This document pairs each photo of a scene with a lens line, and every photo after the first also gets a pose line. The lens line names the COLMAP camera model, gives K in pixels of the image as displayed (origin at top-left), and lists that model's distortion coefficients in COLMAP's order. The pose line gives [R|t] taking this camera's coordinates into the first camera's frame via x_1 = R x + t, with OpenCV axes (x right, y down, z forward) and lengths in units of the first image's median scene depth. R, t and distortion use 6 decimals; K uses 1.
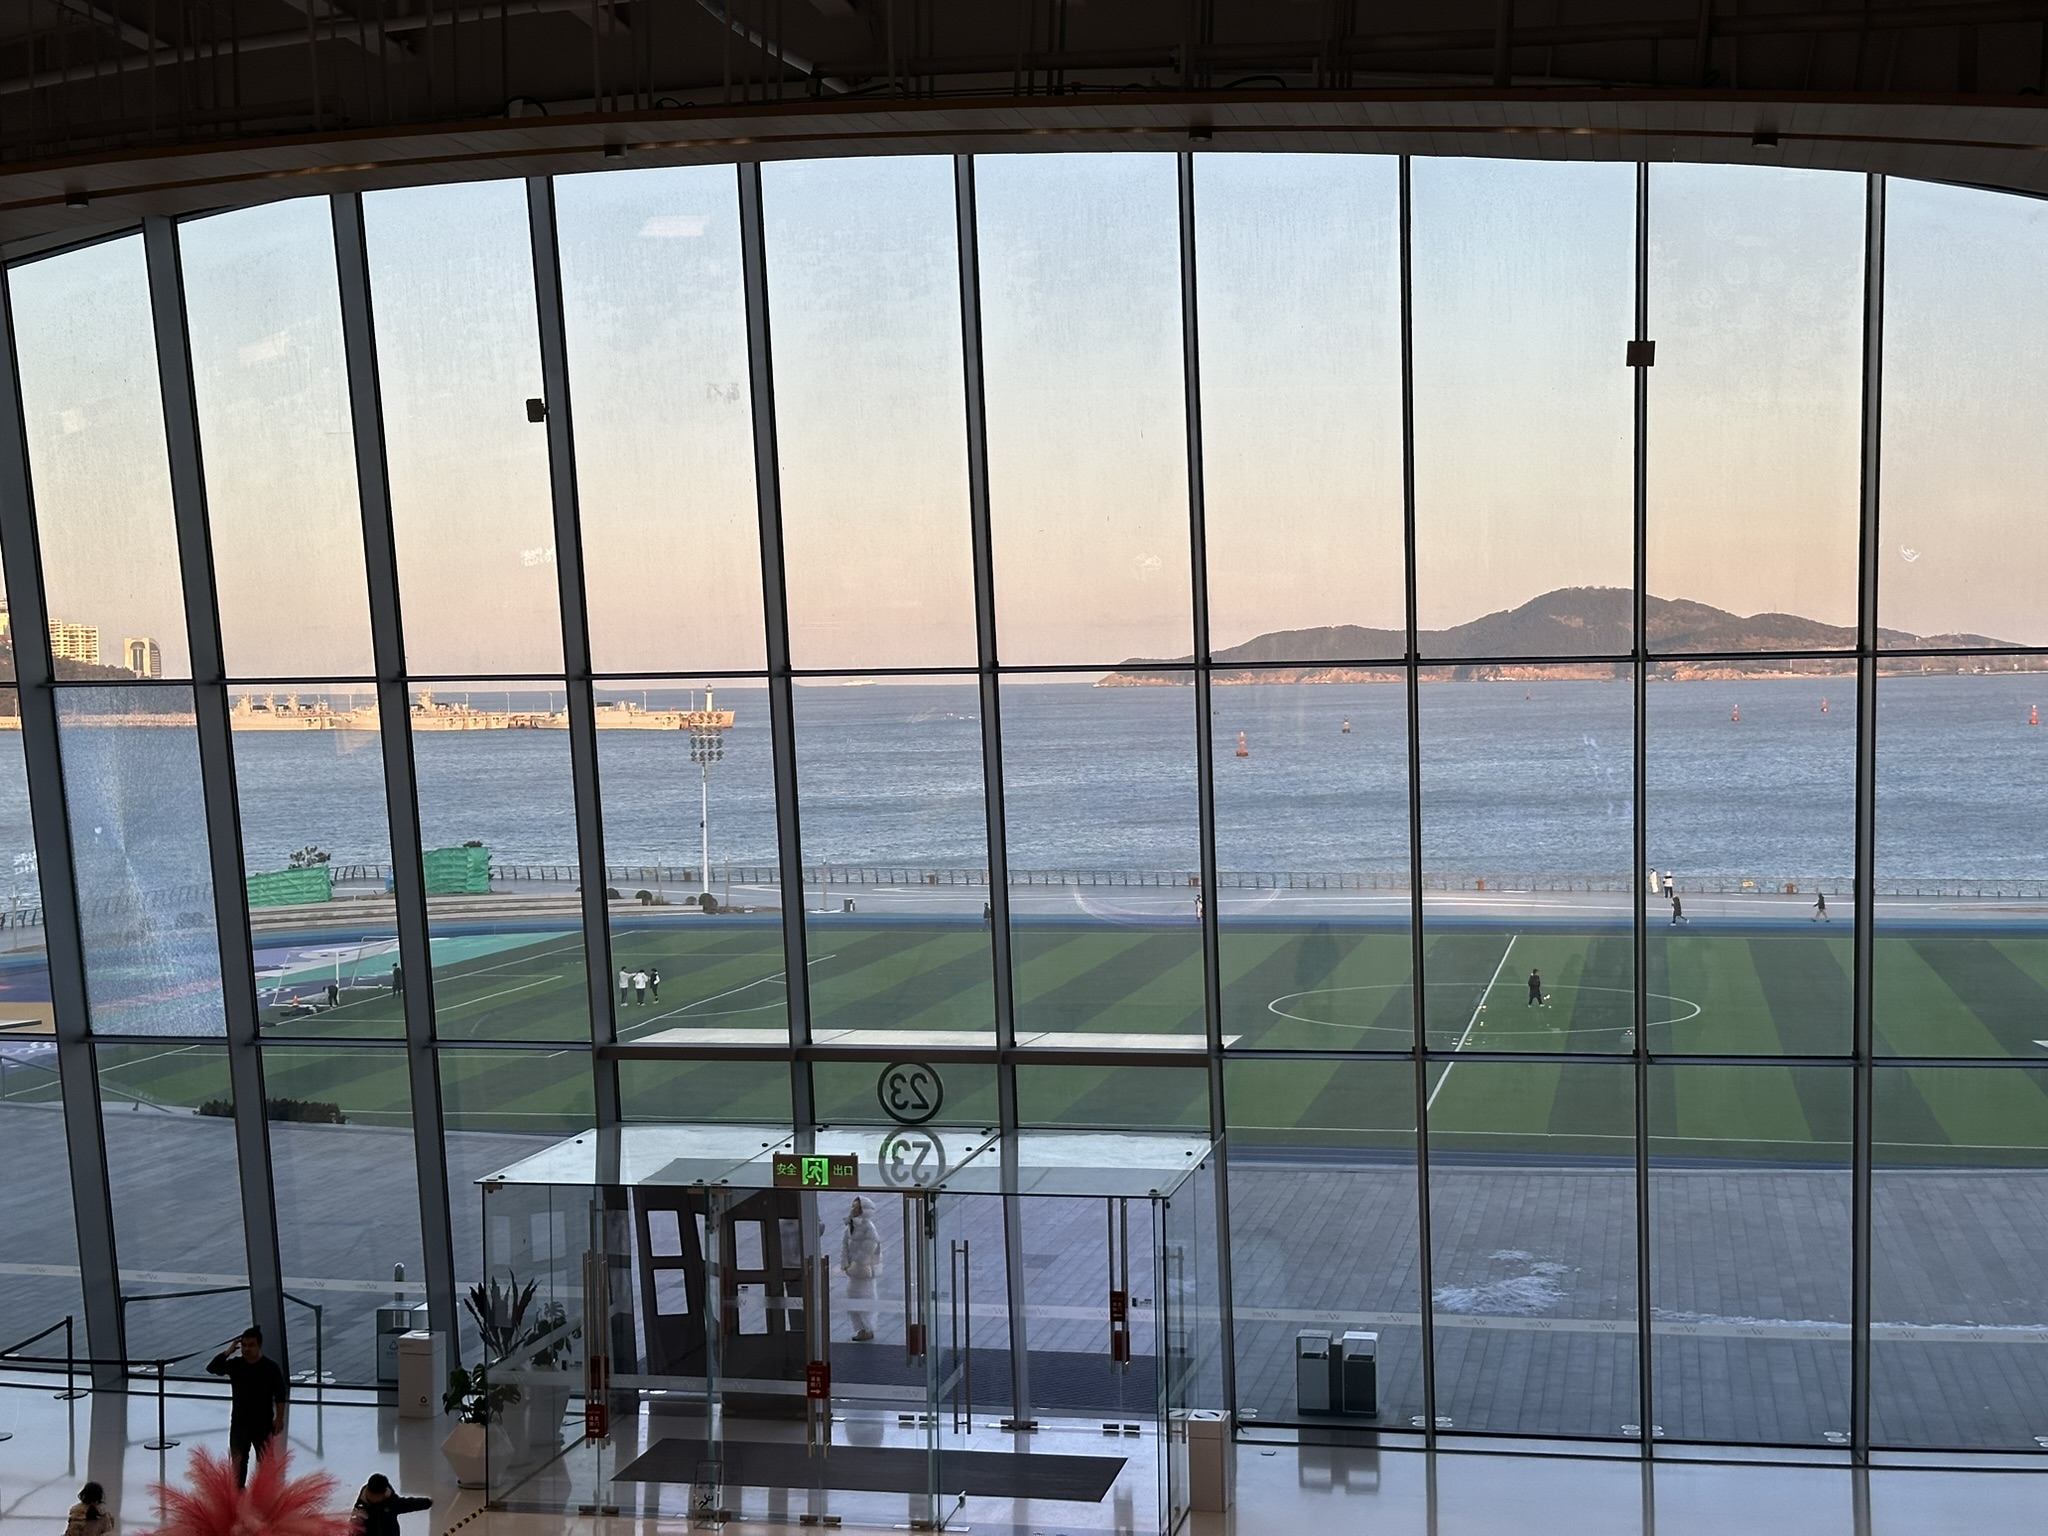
lens RADIAL K [[2874.5, 0, 1024.0], [0, 2874.5, 768.0], [0, 0, 1]] dist [0.056024, 0.550548]
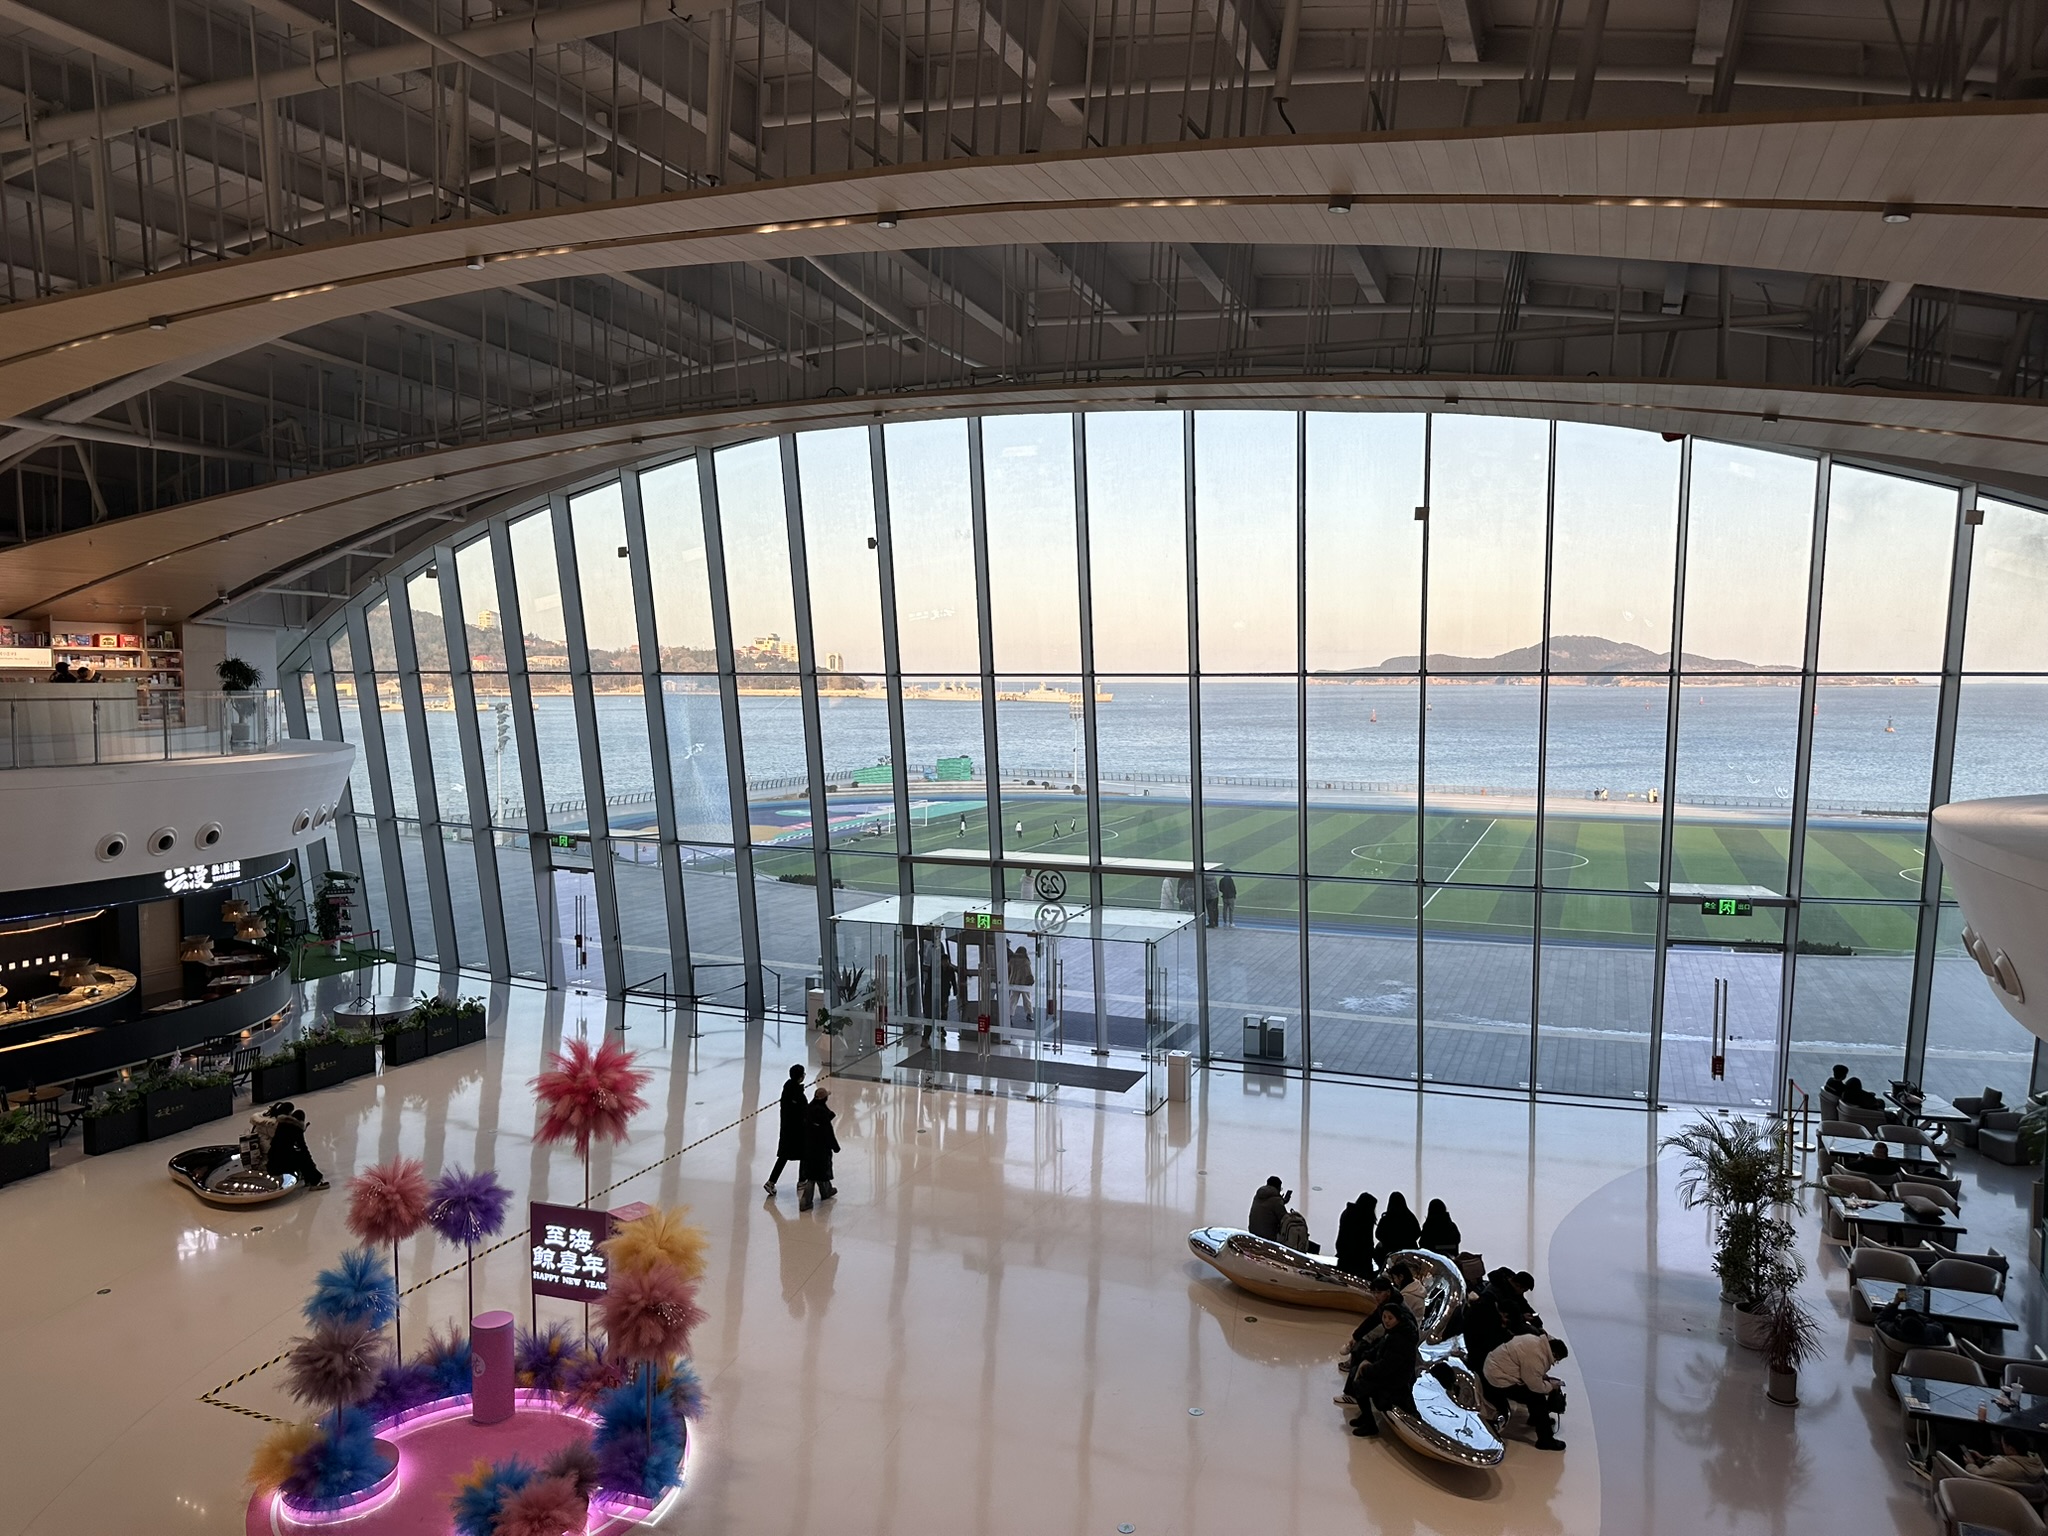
lens RADIAL K [[1467.0, 0, 1024.0], [0, 1467.0, 768.0], [0, 0, 1]] dist [0.153839, 0.000227]
pose [[0.986851, 0.028418, -0.159117, 0.103477], [-0.023626, 0.999211, 0.031923, -0.001090], [0.159898, -0.027743, 0.986744, -0.013381]]
